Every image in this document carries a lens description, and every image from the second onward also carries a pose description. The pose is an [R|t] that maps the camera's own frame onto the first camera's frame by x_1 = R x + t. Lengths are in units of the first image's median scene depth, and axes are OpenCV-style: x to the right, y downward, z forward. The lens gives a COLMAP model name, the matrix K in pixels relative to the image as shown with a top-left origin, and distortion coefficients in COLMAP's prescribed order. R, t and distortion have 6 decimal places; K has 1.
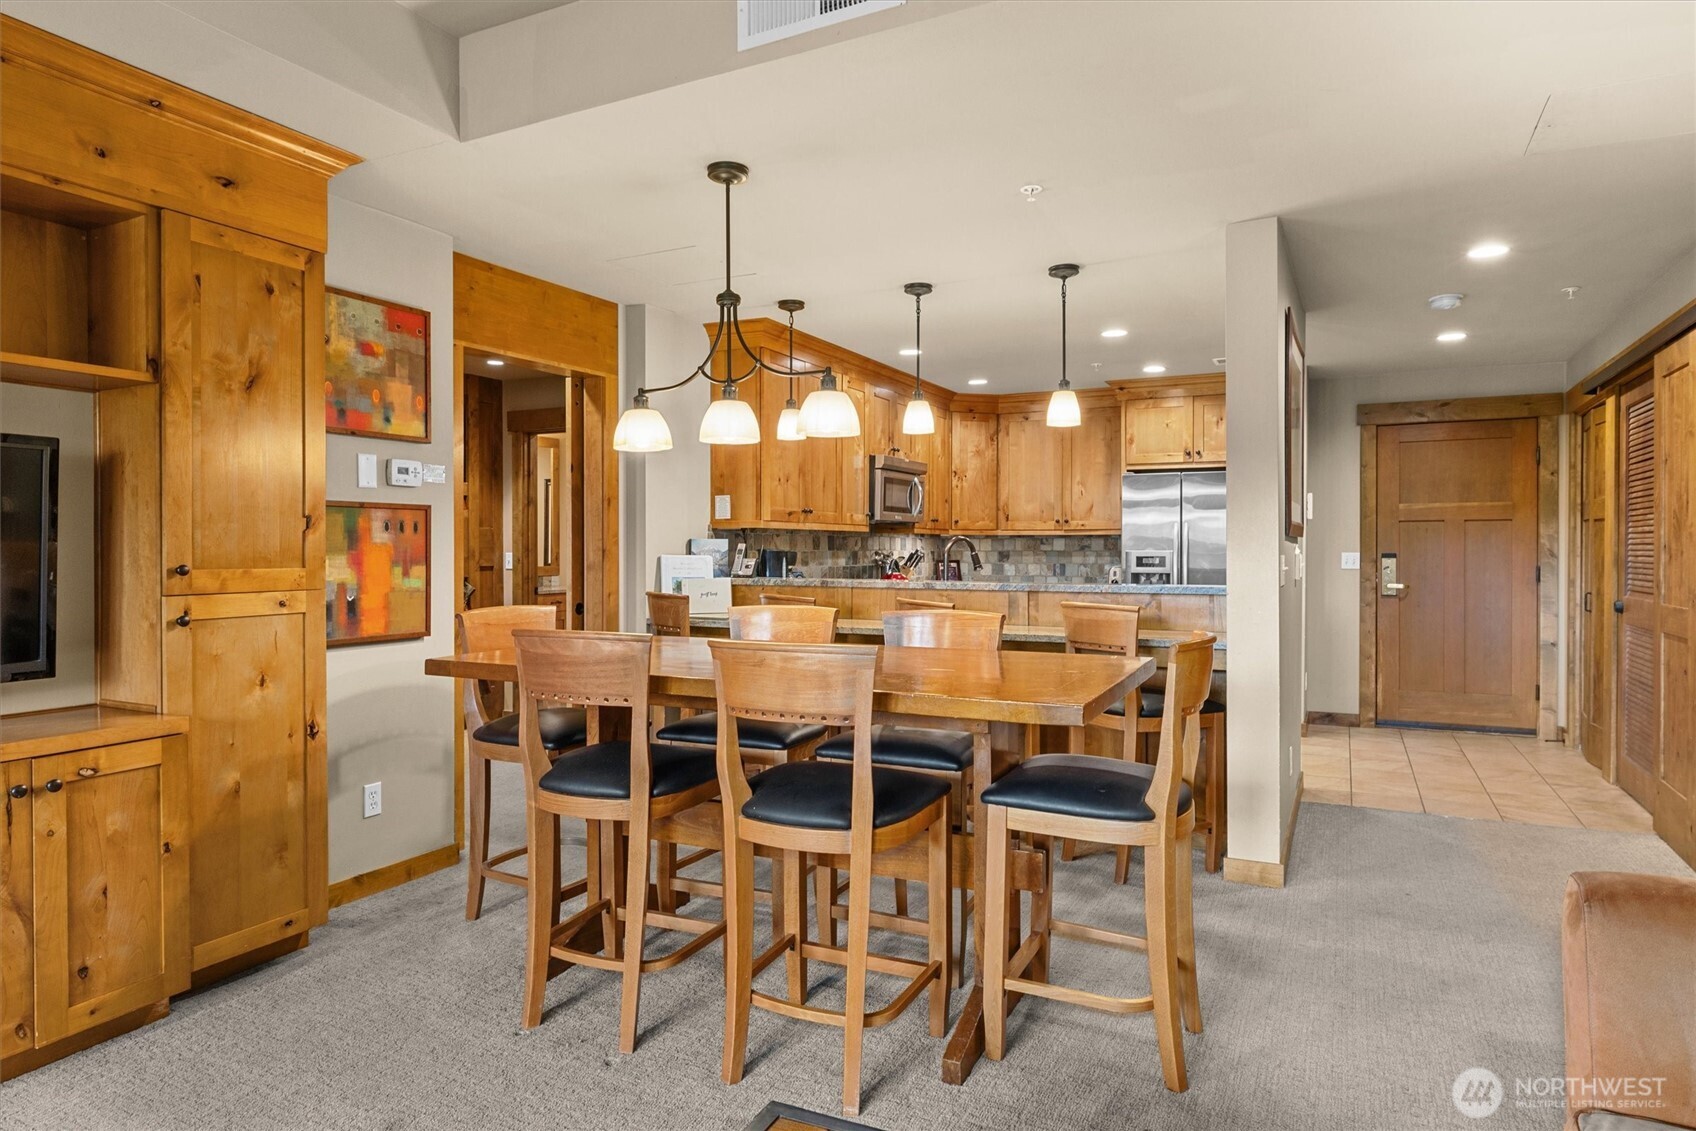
lens RADIAL K [[974.8, 0, 838.4], [0, 974.8, 557.1], [0, 0, 1]] dist [-0.001182, -0.000003]
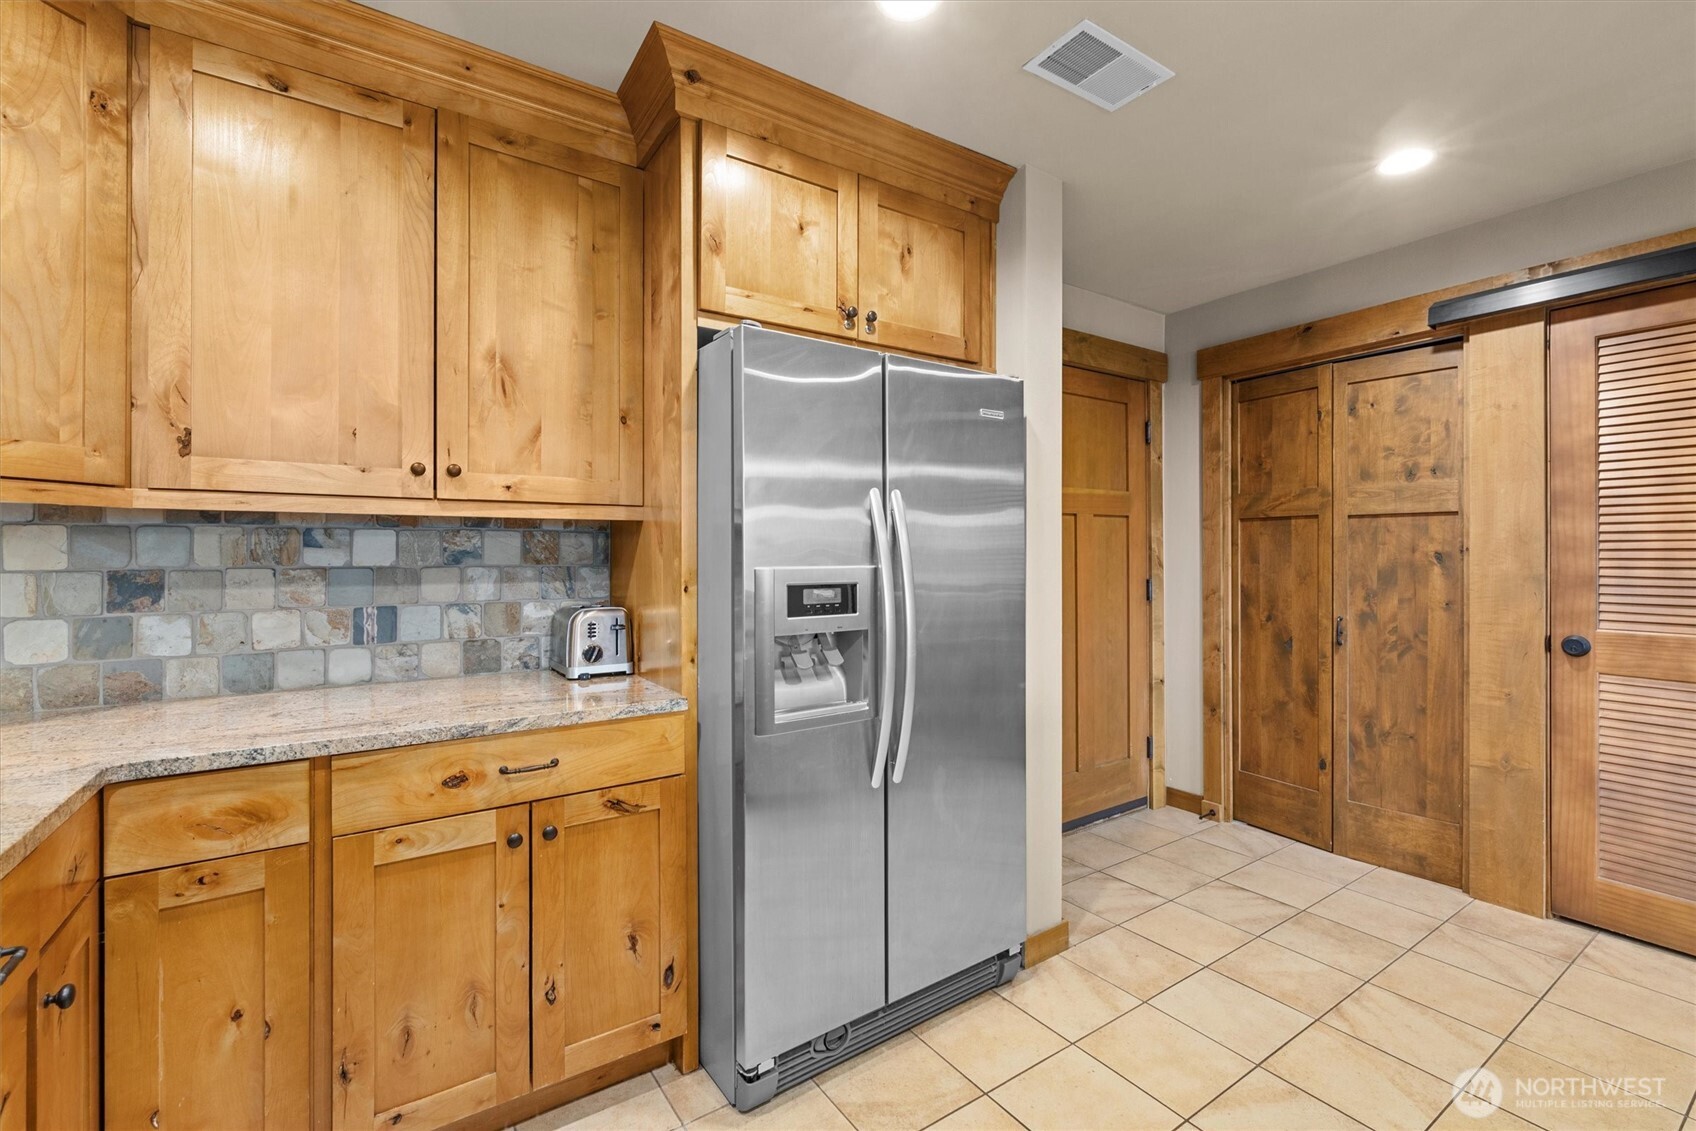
lens RADIAL K [[733.9, 0, 848.9], [0, 733.9, 551.1], [0, 0, 1]] dist [-0.002071, 0.002031]
pose [[0.484960, 0.001622, 0.874535, 0.194895], [0.009414, 0.999931, -0.007075, -0.018682], [-0.874486, 0.011664, 0.484911, 1.621294]]
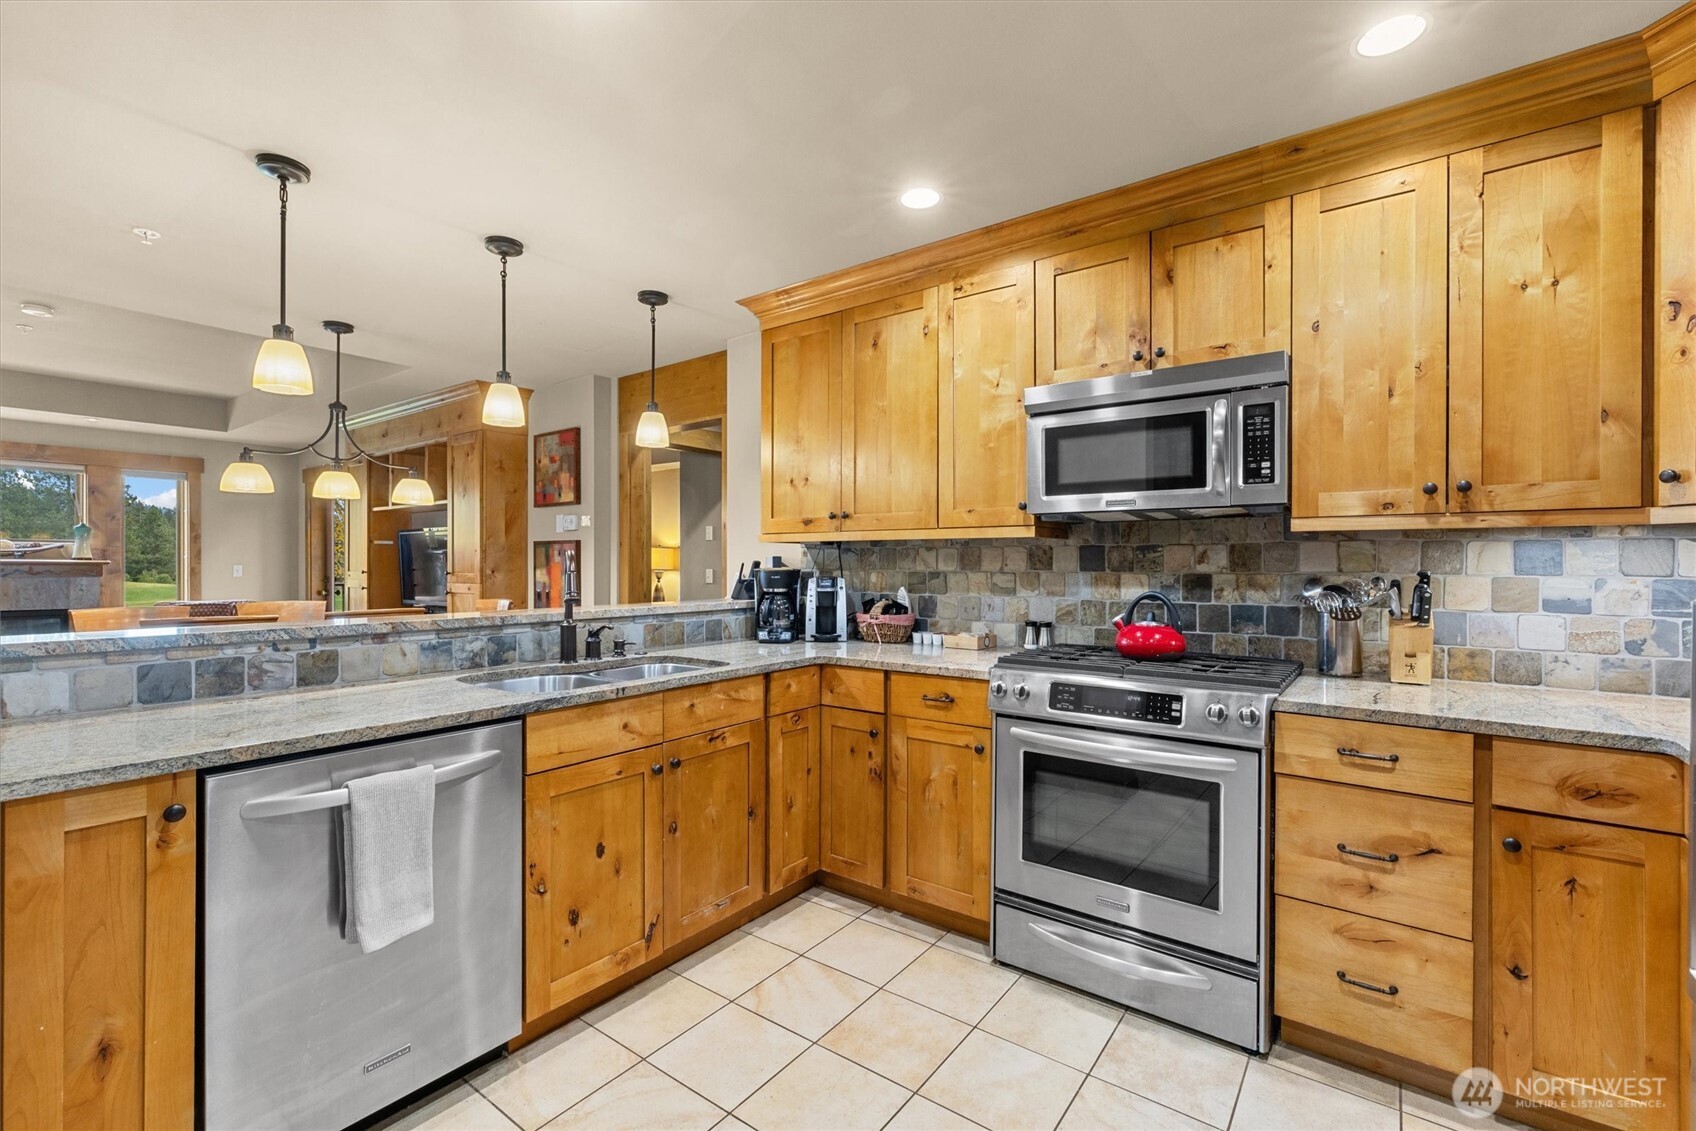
lens RADIAL K [[733.9, 0, 837.8], [0, 733.9, 565.4], [0, 0, 1]] dist [-0.002071, 0.002031]
pose [[-0.167377, 0.001214, -0.985892, 0.783625], [-0.011068, 0.999934, 0.003110, -0.018609], [0.985831, 0.011432, -0.167353, 1.697285]]
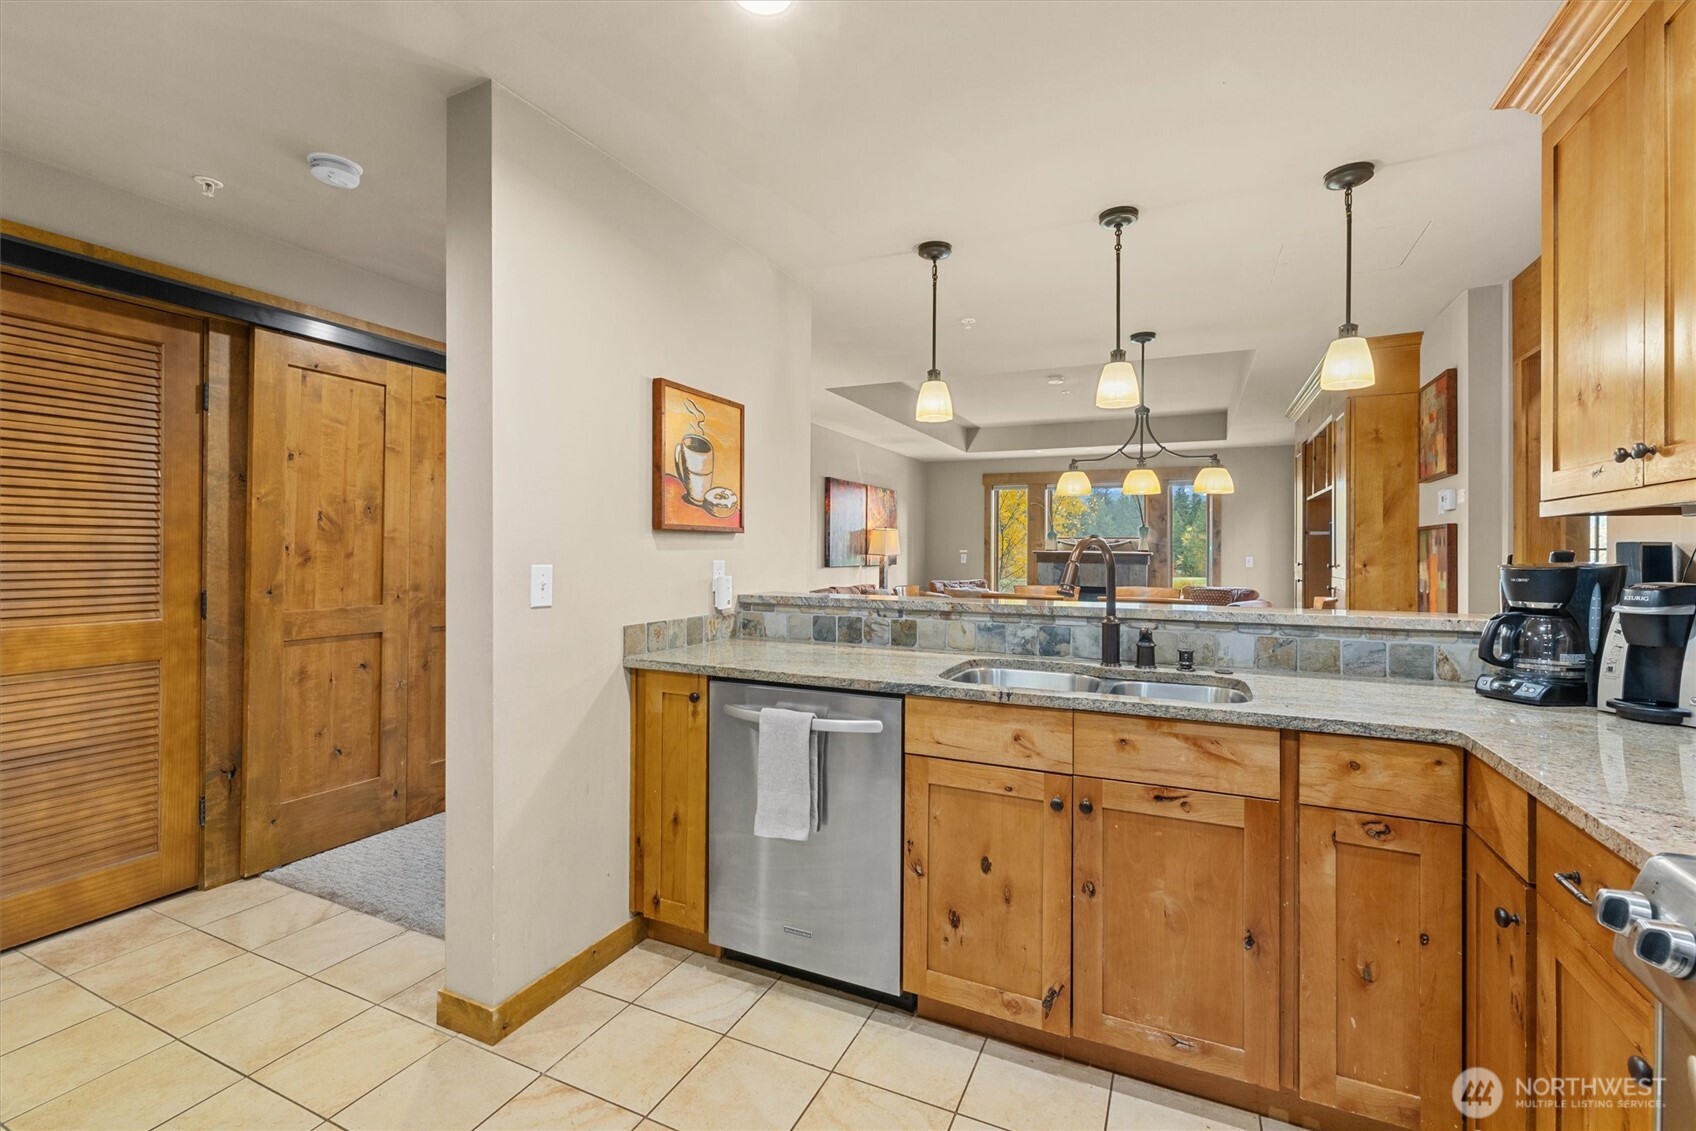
lens RADIAL K [[733.9, 0, 856.7], [0, 733.9, 549.2], [0, 0, 1]] dist [-0.002071, 0.002031]
pose [[-0.998535, -0.007880, -0.053537, 0.389909], [-0.008182, 0.999952, 0.005416, -0.020109], [0.053492, 0.005846, -0.998551, 1.927912]]
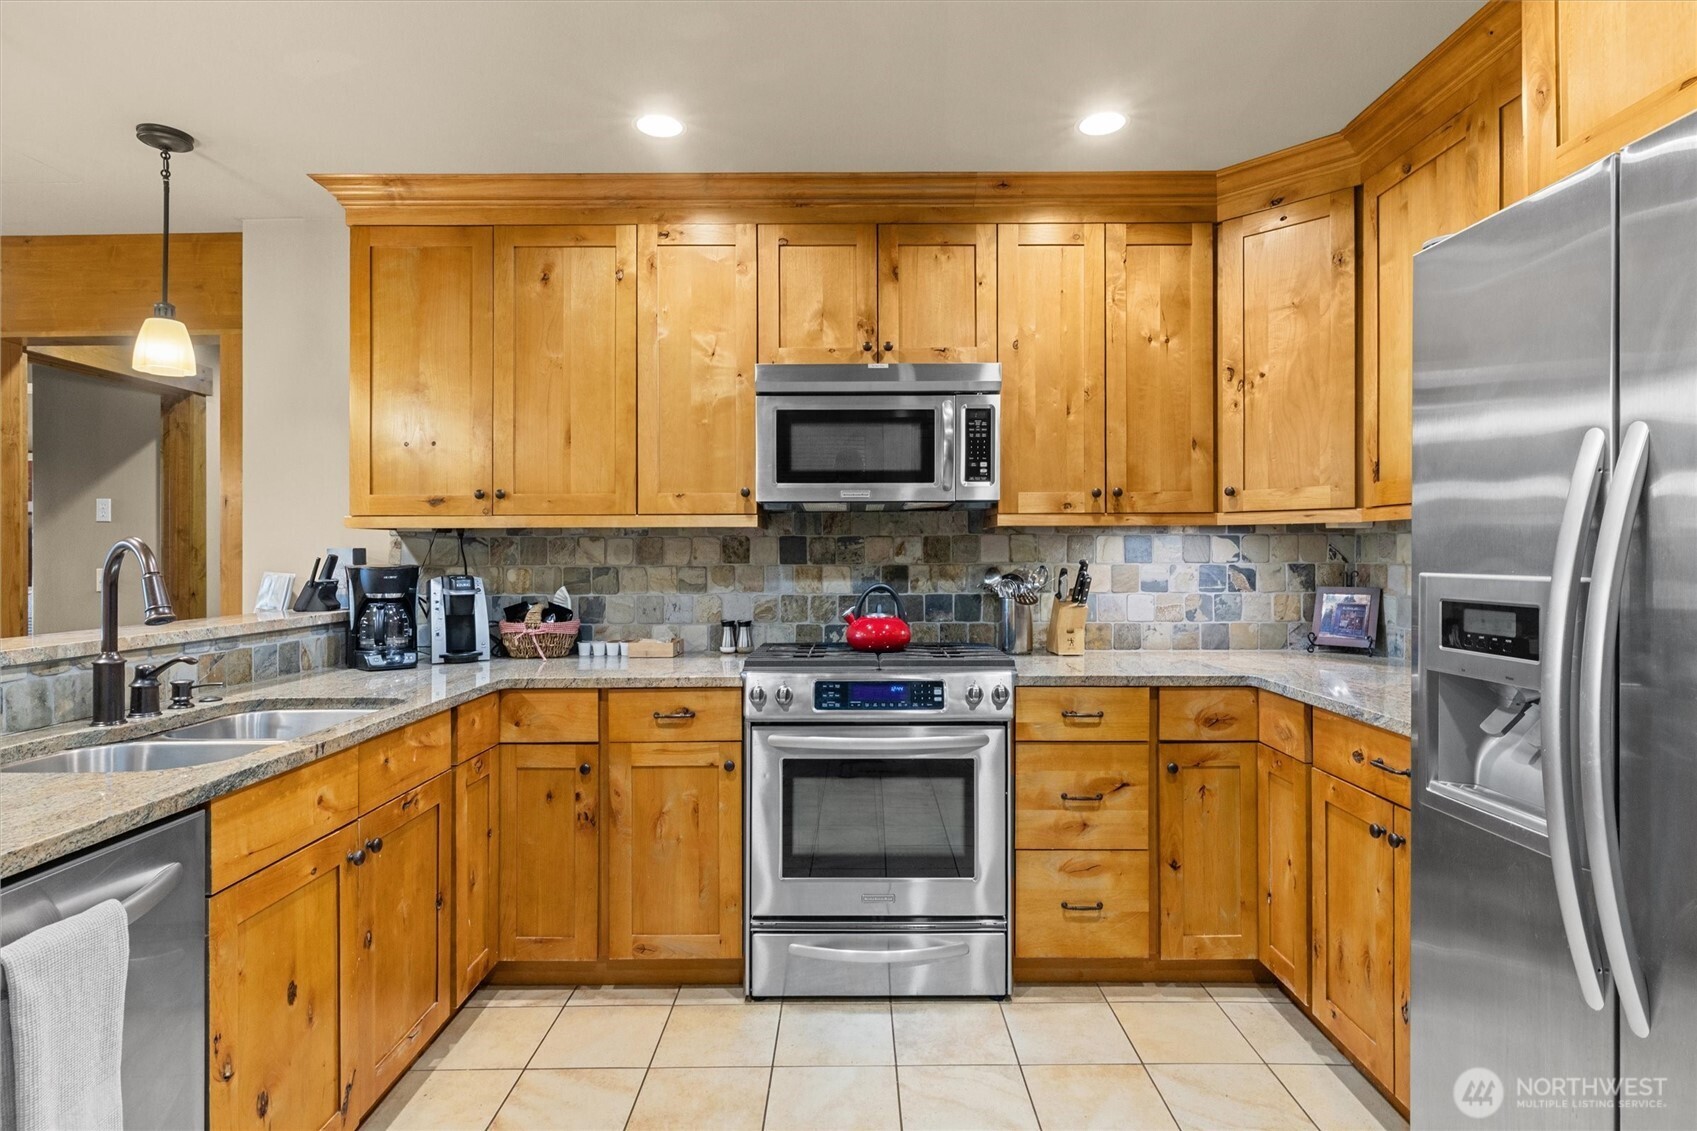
lens RADIAL K [[914.3, 0, 853.9], [0, 914.3, 552.6], [0, 0, 1]] dist [0.003471, 0.000457]
pose [[0.461659, -0.004979, -0.887044, 0.805713], [-0.003470, 0.999966, -0.007418, -0.017732], [0.887051, 0.006503, 0.461626, 1.468817]]
